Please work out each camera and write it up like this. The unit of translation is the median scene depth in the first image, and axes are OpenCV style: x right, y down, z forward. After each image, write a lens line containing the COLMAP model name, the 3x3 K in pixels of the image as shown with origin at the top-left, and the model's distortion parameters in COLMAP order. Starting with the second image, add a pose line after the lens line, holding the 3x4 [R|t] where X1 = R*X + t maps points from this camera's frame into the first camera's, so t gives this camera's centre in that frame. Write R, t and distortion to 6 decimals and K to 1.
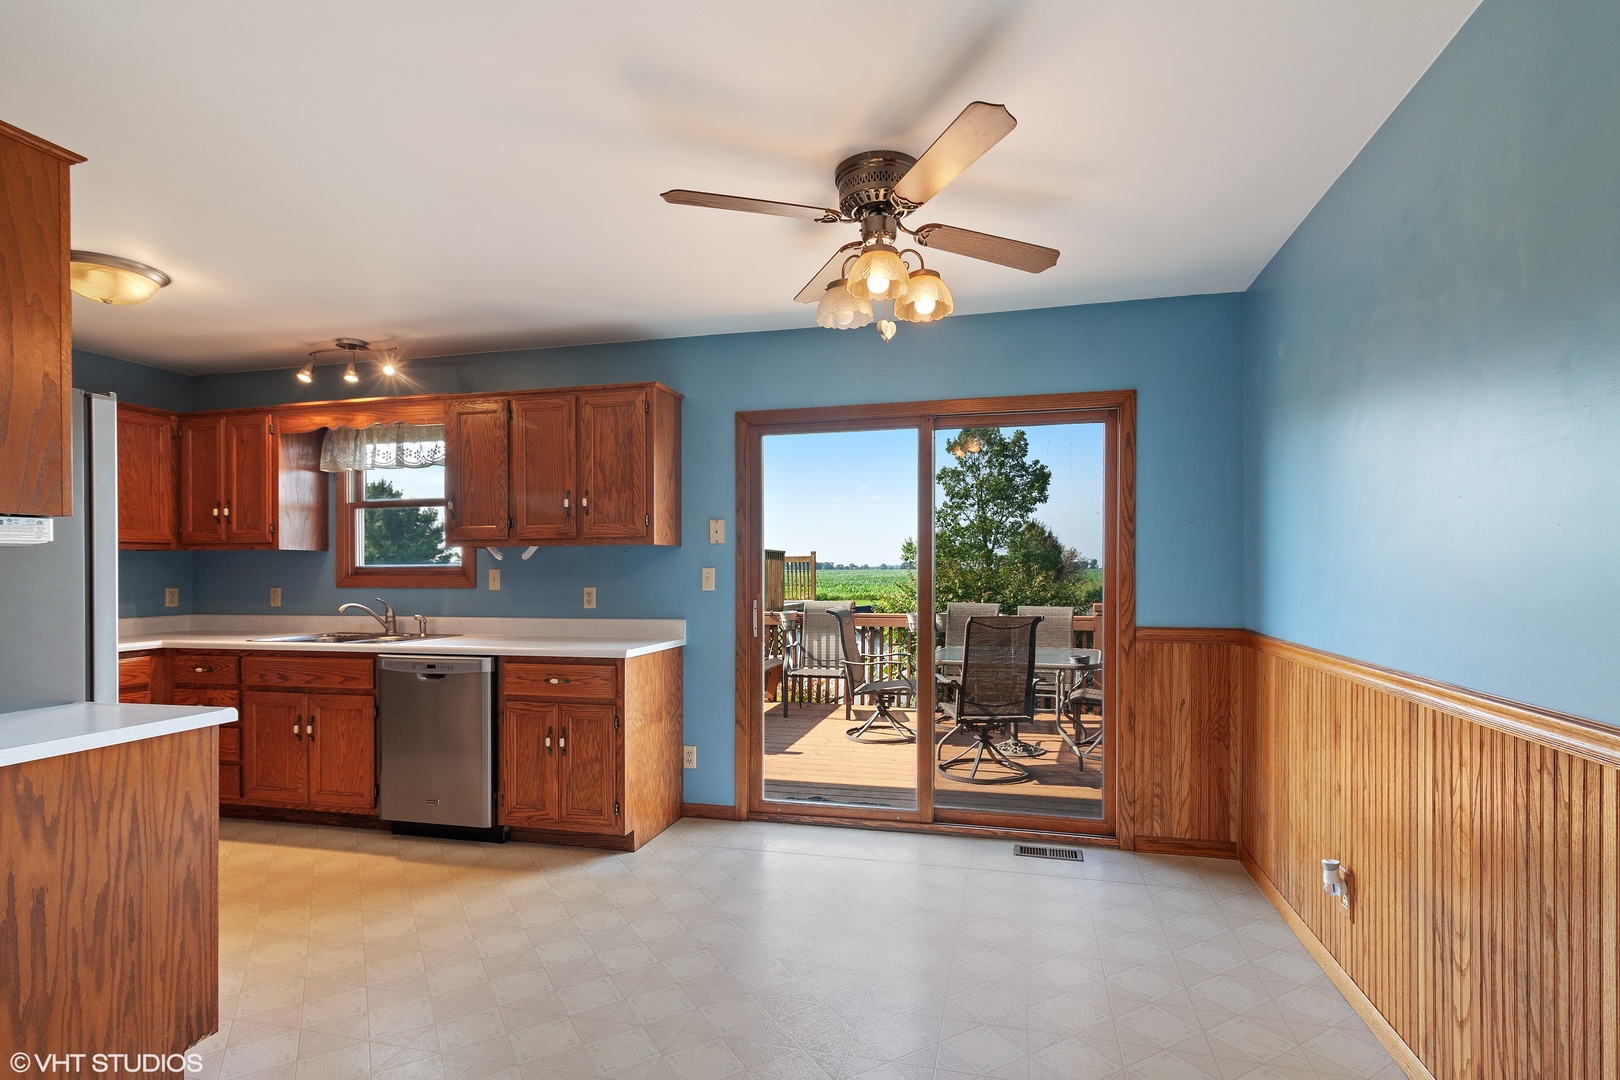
lens RADIAL K [[781.4, 0, 820.6], [0, 781.4, 572.6], [0, 0, 1]] dist [0.010091, -0.000907]
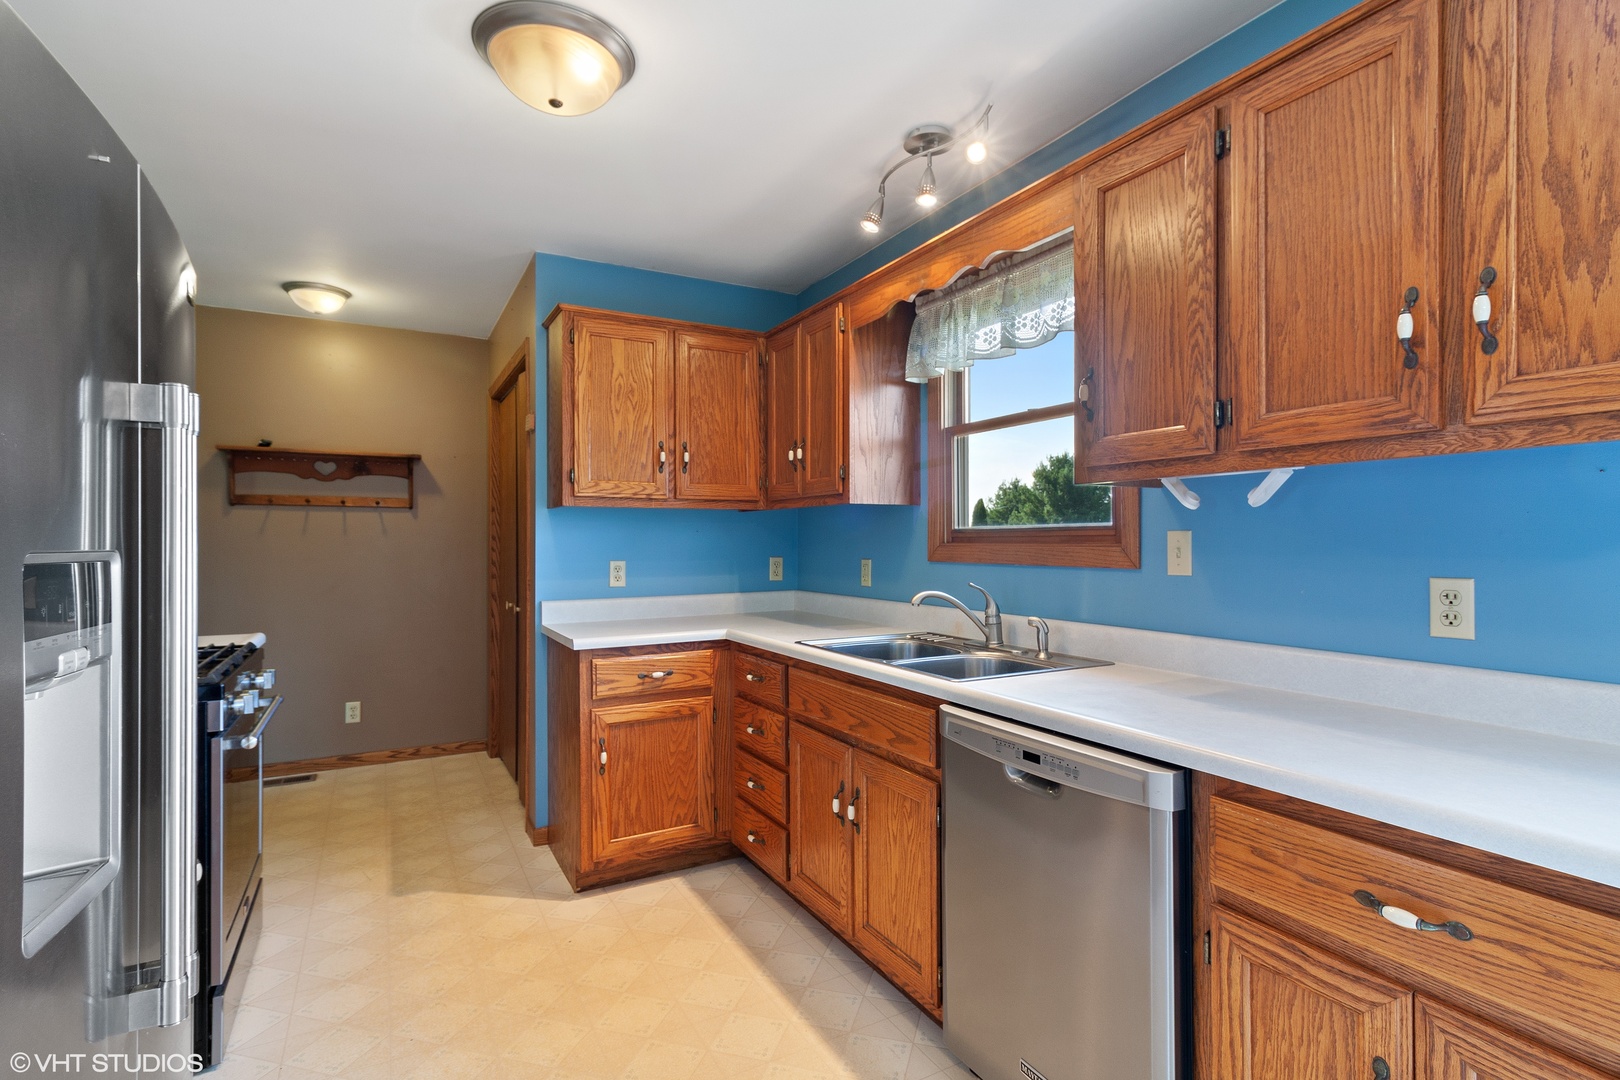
lens RADIAL K [[781.4, 0, 815.1], [0, 781.4, 542.0], [0, 0, 1]] dist [0.010091, -0.000907]
pose [[0.679389, 0.002693, -0.733774, -0.241817], [0.000654, 0.999991, 0.004276, 0.000409], [0.733778, -0.003385, 0.679381, 0.571100]]
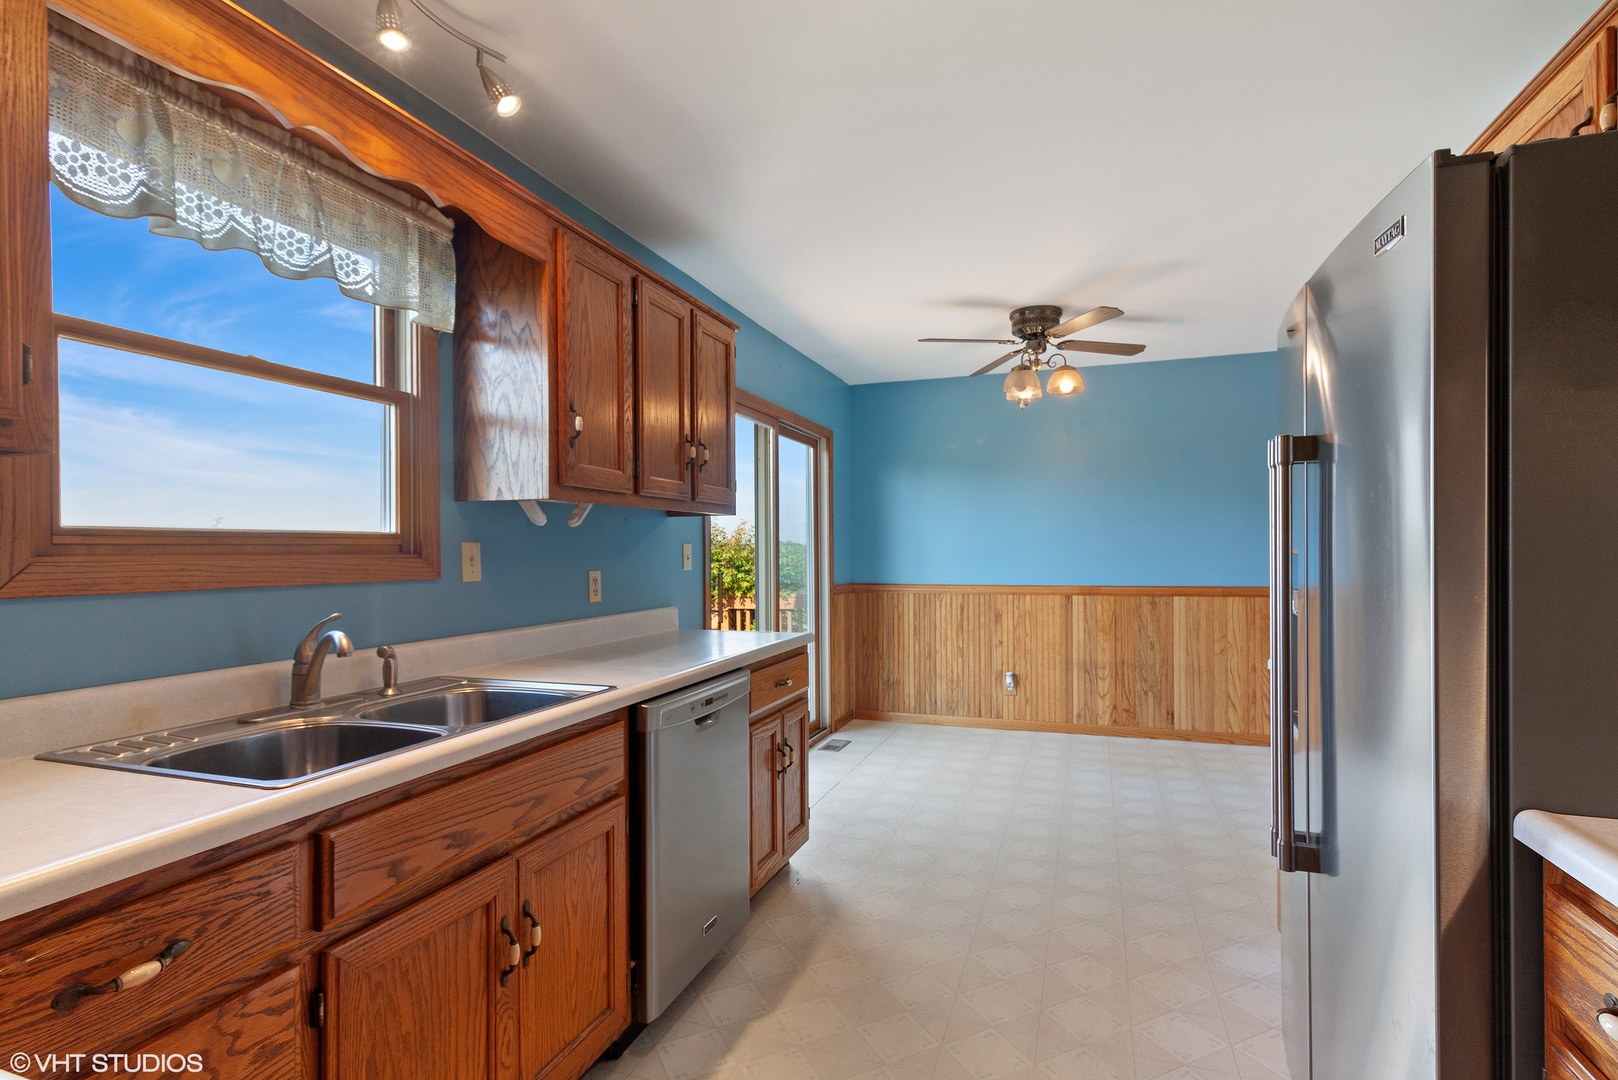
lens RADIAL K [[780.5, 0, 810.1], [0, 780.5, 563.3], [0, 0, 1]] dist [0.010091, -0.000907]
pose [[0.104672, -0.013570, 0.994414, -0.992223], [0.014110, 0.999827, 0.012159, 0.007495], [-0.994407, 0.012758, 0.104845, 0.787263]]
